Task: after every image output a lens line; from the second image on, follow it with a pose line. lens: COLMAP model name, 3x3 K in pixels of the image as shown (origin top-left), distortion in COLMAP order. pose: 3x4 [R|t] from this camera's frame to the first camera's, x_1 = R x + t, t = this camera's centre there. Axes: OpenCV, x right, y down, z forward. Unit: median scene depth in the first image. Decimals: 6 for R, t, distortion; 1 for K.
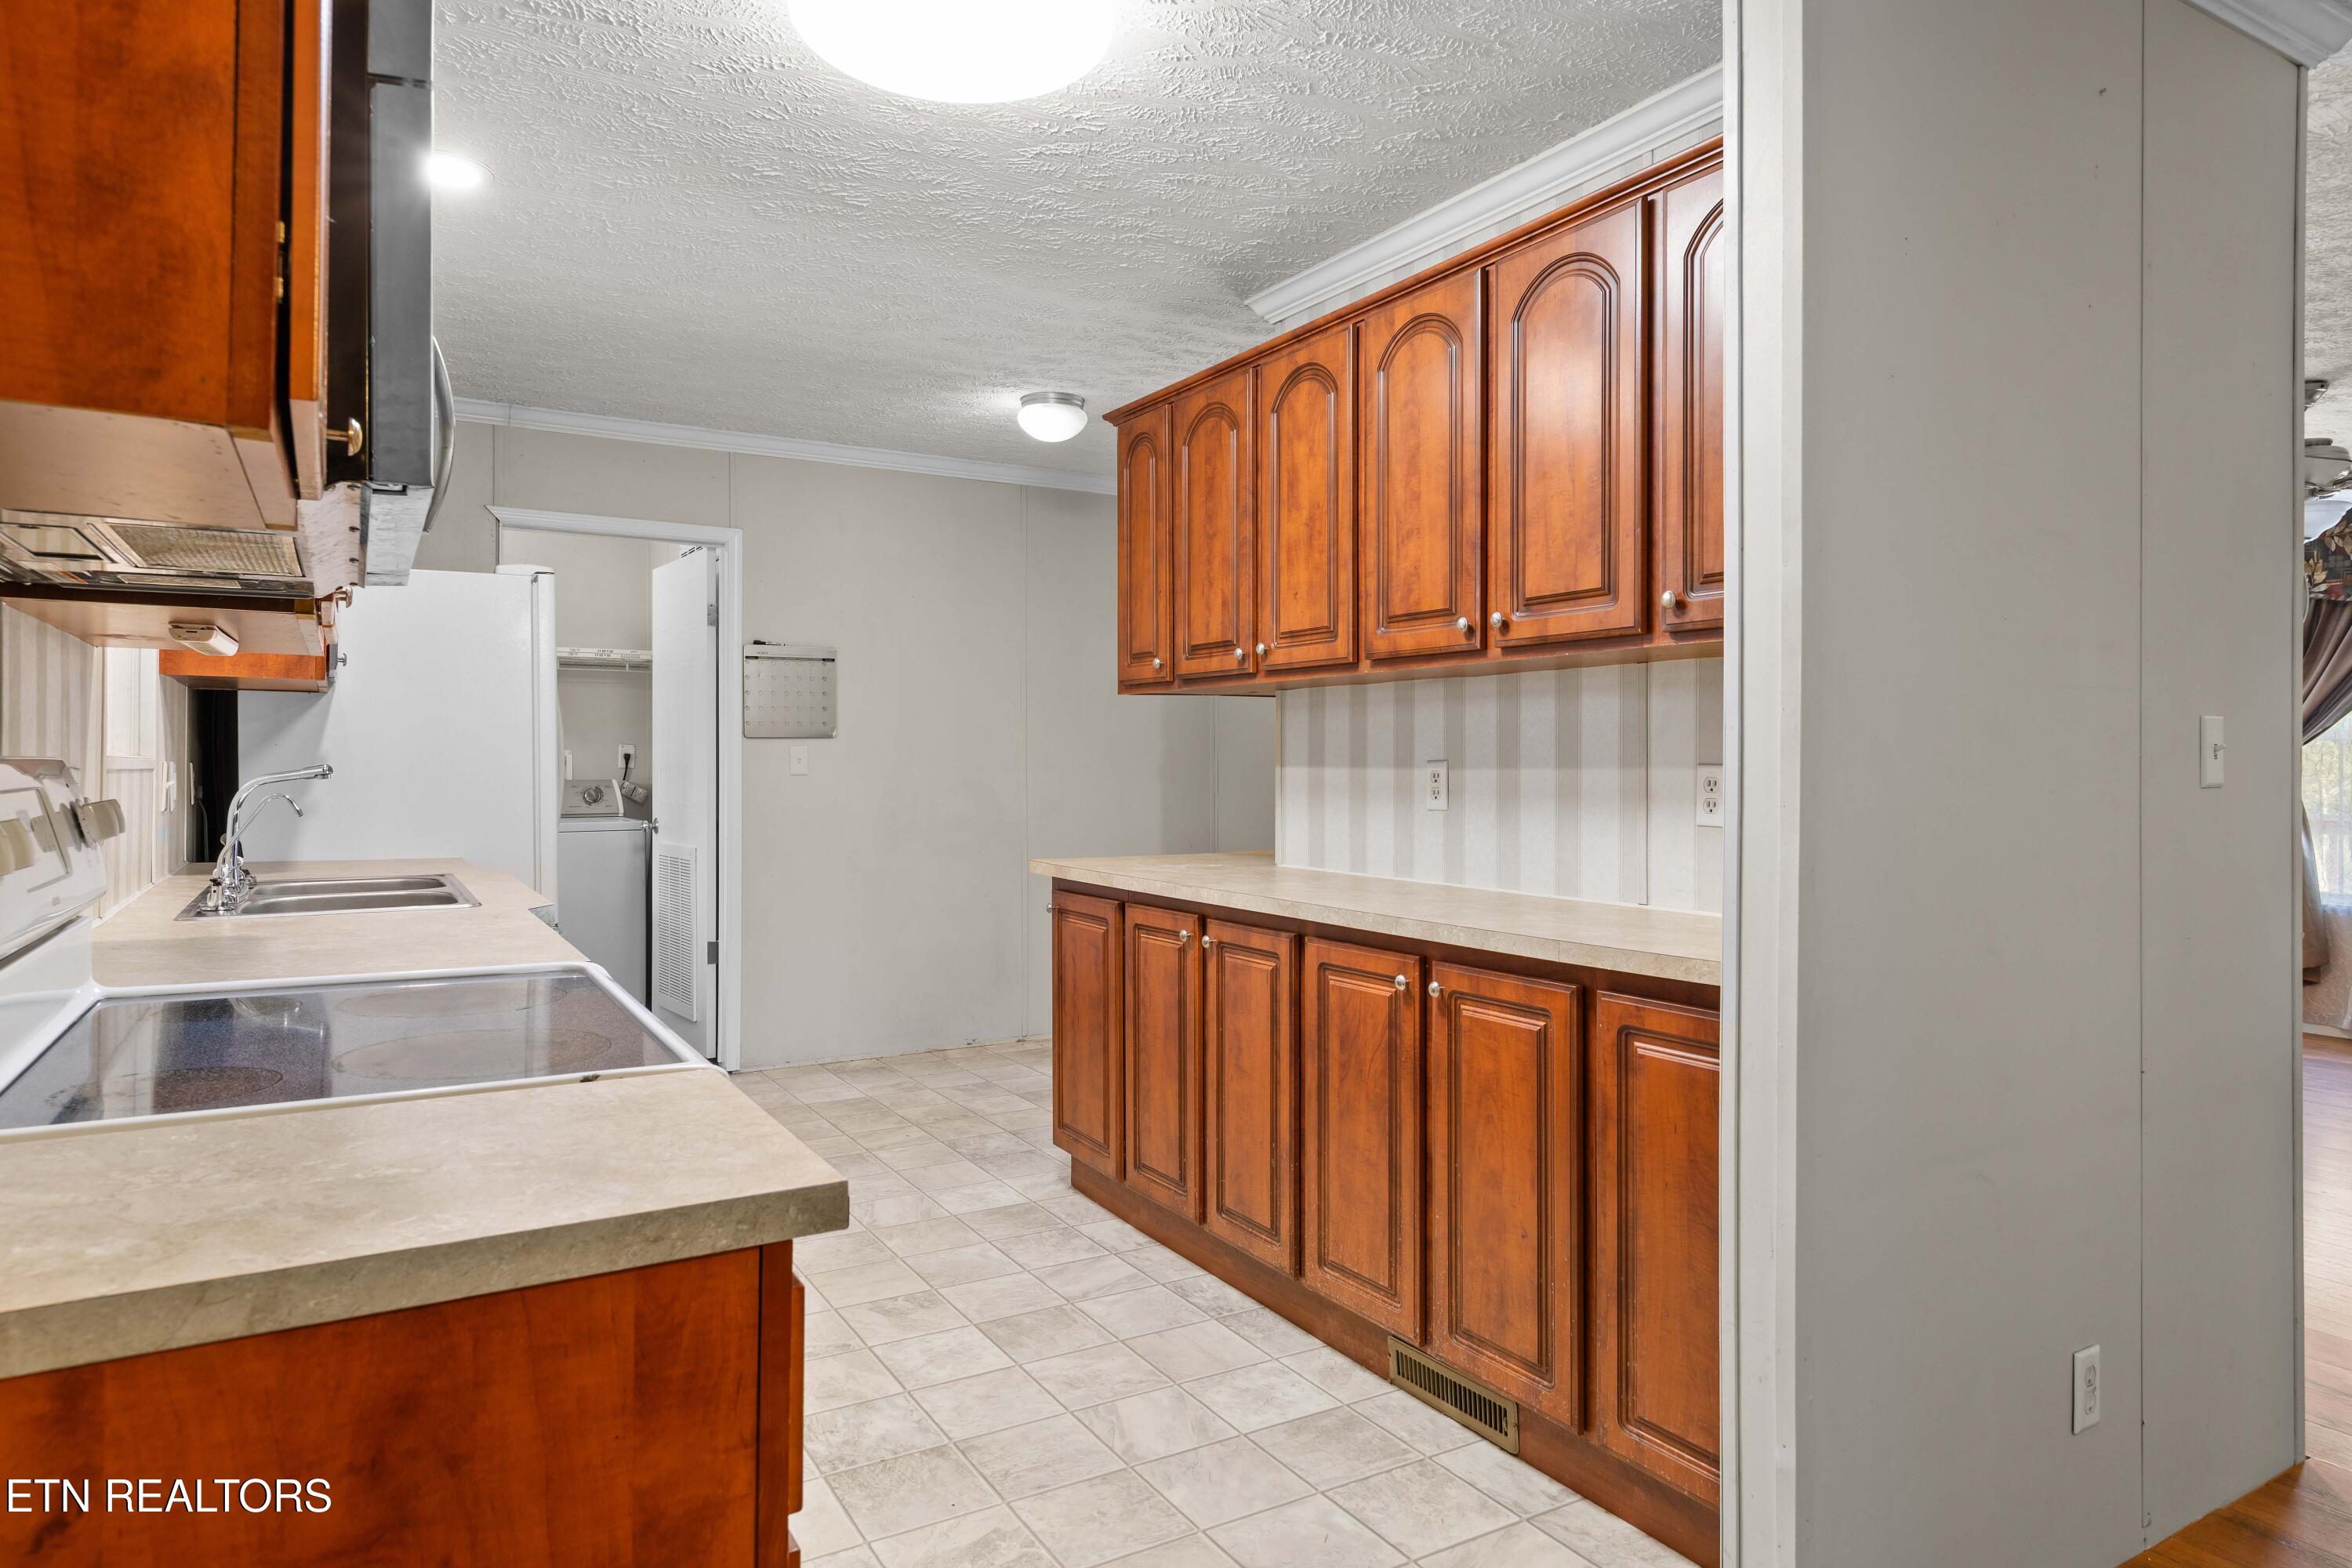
lens RADIAL K [[1402.4, 0, 1167.5], [0, 1402.4, 769.9], [0, 0, 1]] dist [-0.000585, -0.000044]
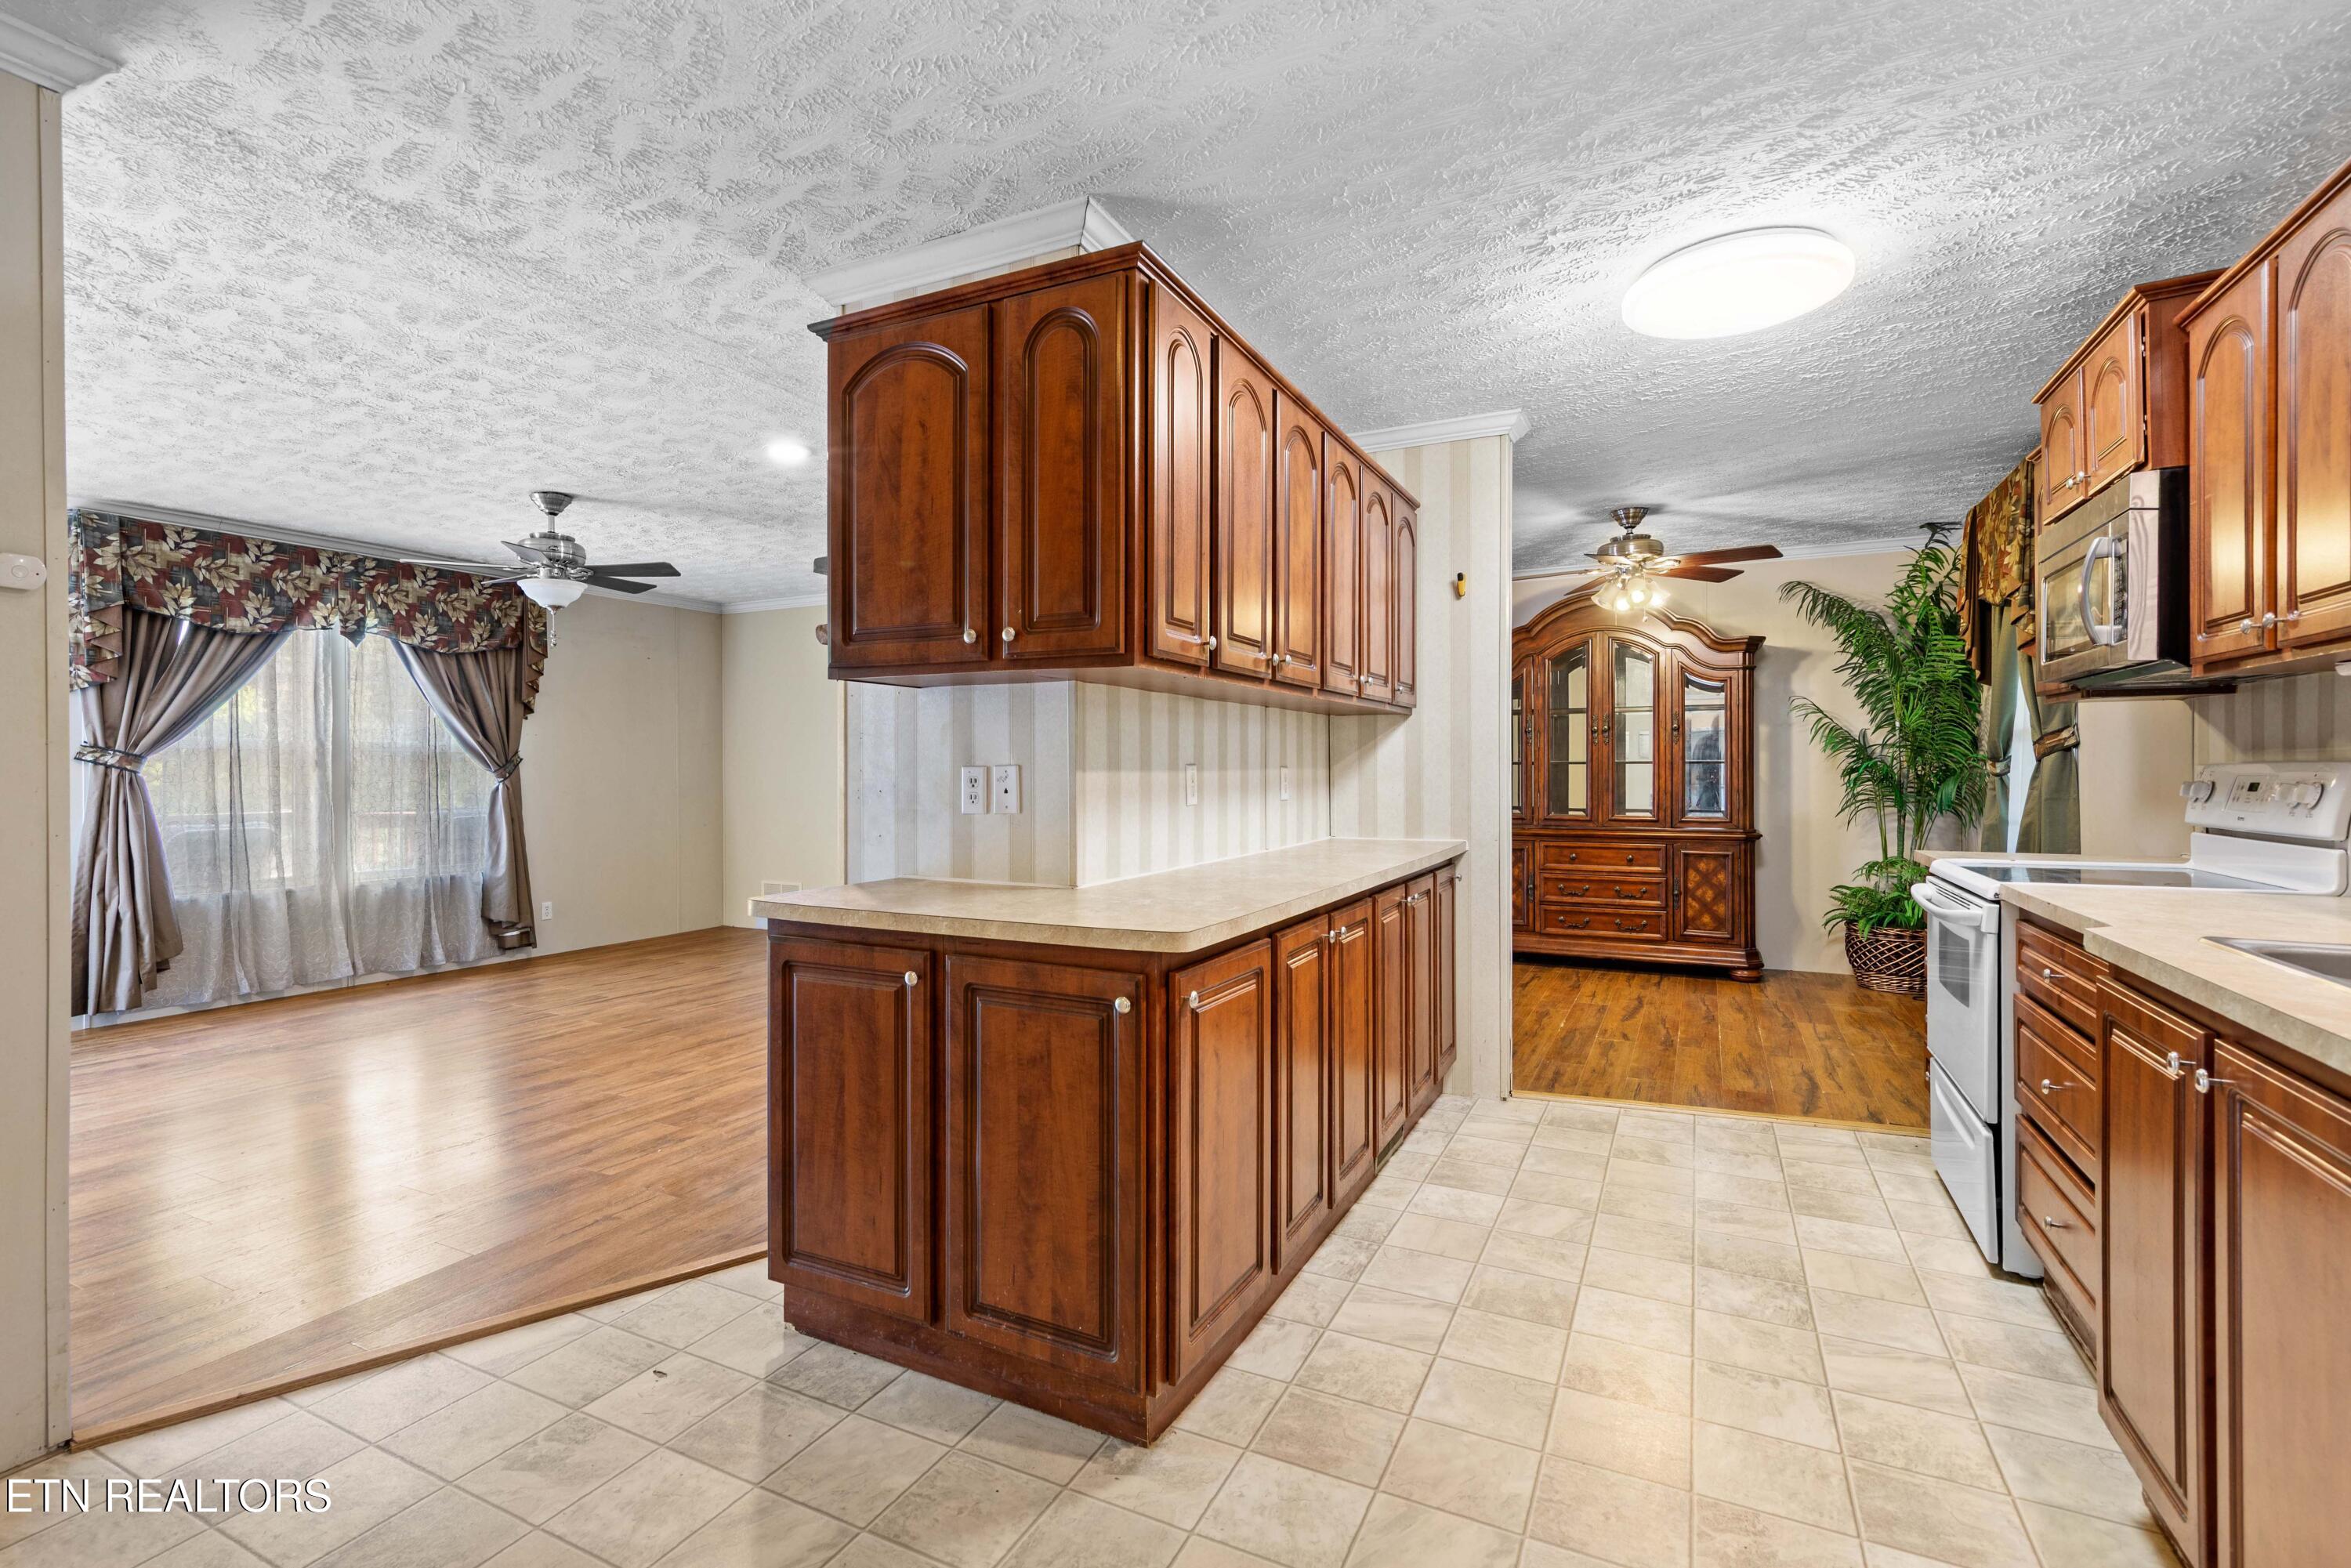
lens RADIAL K [[1045.2, 0, 1158.9], [0, 1045.2, 777.1], [0, 0, 1]] dist [0.003196, 0.000190]
pose [[-0.529792, -0.007573, 0.848094, -0.583968], [0.006584, 0.999893, 0.013042, -0.008363], [-0.848102, 0.012494, -0.529686, 1.563737]]
